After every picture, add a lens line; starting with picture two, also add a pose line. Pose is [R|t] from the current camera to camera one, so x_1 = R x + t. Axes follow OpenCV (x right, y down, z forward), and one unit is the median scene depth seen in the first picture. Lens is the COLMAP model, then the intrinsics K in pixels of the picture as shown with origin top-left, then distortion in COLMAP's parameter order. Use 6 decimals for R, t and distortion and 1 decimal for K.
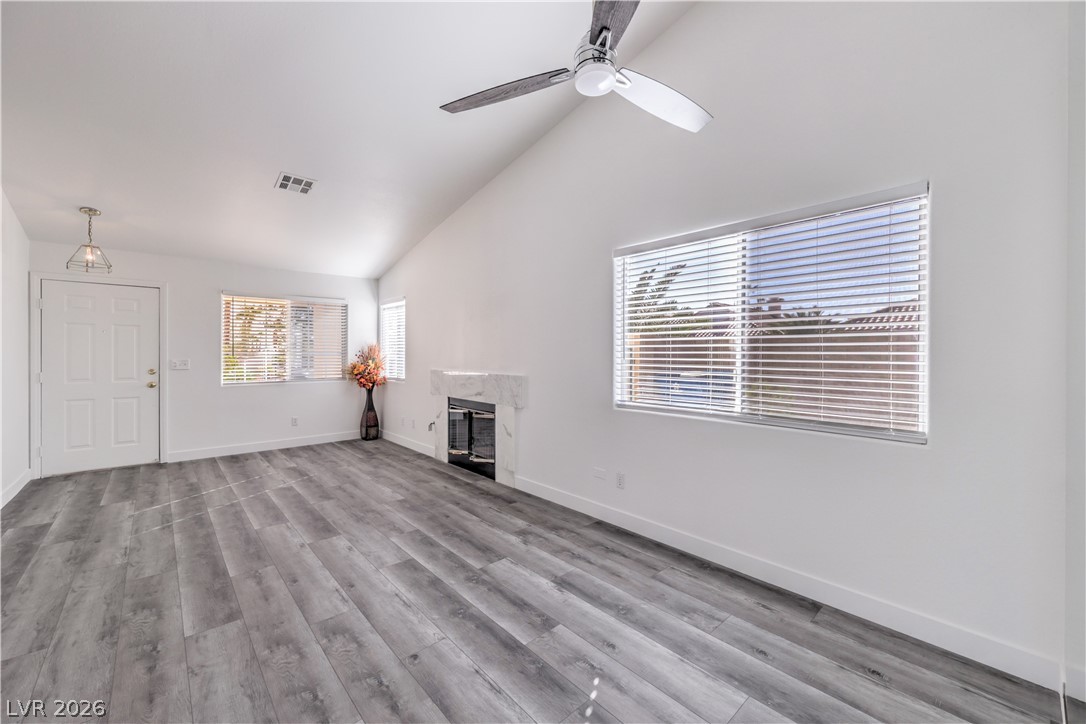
lens RADIAL K [[438.6, 0, 546.4], [0, 438.6, 352.6], [0, 0, 1]] dist [-0.002911, -0.000213]
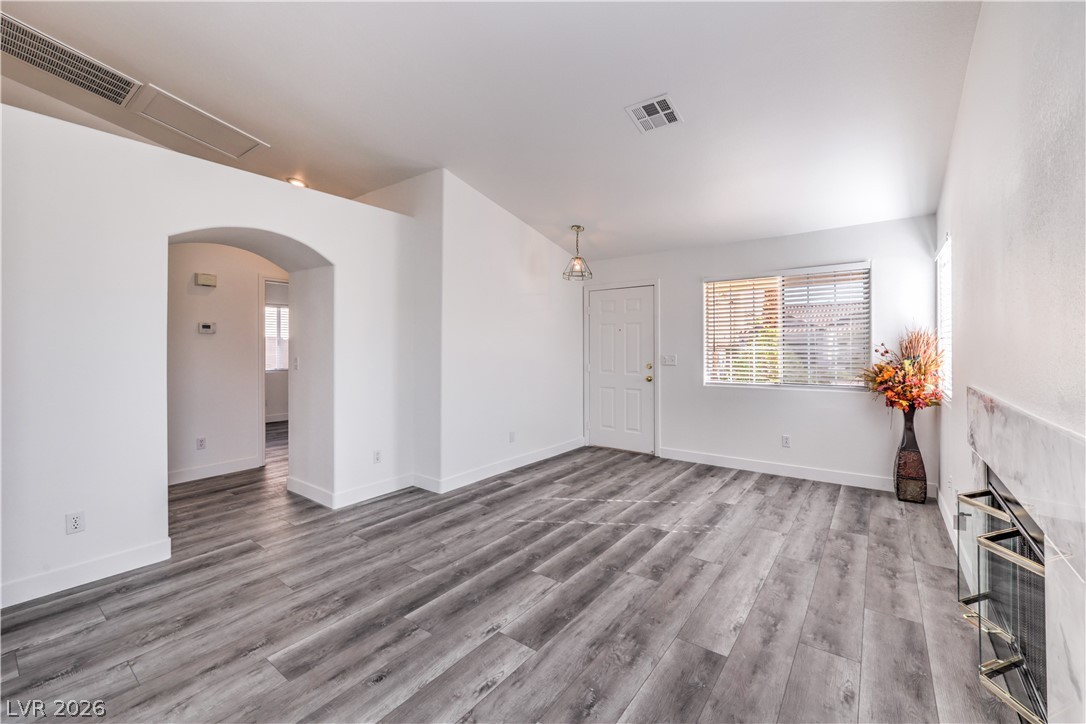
lens RADIAL K [[438.6, 0, 546.4], [0, 438.6, 352.6], [0, 0, 1]] dist [-0.002911, -0.000213]
pose [[0.192358, 0.007963, -0.981292, 0.105082], [0.007556, 0.999925, 0.009595, -0.001621], [0.981296, -0.009260, 0.192284, 0.755687]]
